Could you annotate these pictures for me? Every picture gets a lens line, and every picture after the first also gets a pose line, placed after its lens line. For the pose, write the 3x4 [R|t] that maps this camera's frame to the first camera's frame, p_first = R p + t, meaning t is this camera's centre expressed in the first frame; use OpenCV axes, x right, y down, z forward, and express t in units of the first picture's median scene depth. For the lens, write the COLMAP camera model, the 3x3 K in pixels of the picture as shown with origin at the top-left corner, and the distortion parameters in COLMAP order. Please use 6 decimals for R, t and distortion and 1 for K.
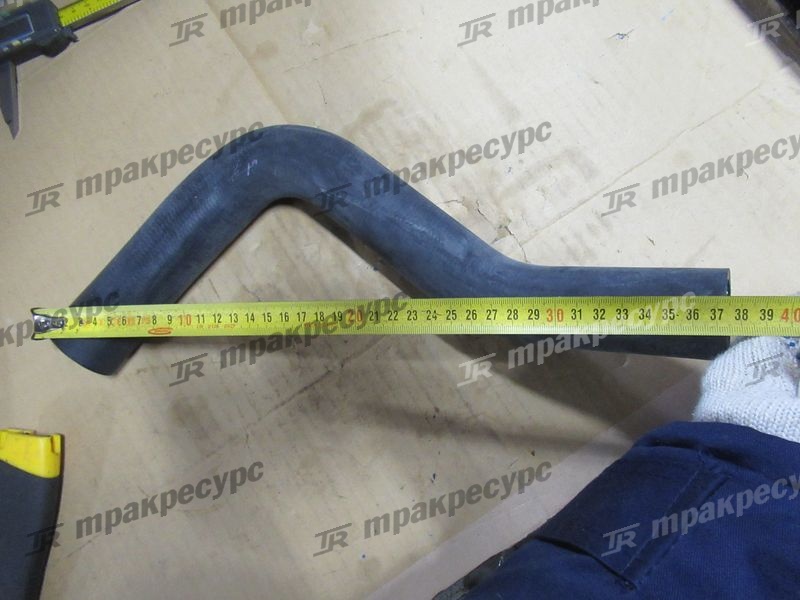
lens RADIAL K [[642.9, 0, 396.8], [0, 642.9, 285.5], [0, 0, 1]] dist [-0.003611, 0.005932]
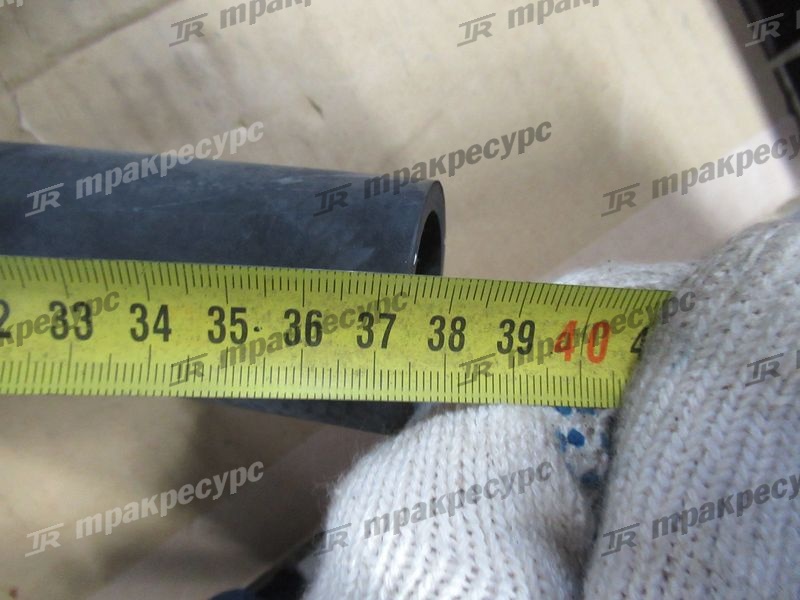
lens RADIAL K [[642.9, 0, 396.8], [0, 642.9, 285.5], [0, 0, 1]] dist [-0.003611, 0.005932]
pose [[0.953840, 0.018891, 0.299720, 0.413680], [-0.068877, 0.985177, 0.157103, -0.027498], [-0.292310, -0.170495, 0.941003, 0.705246]]
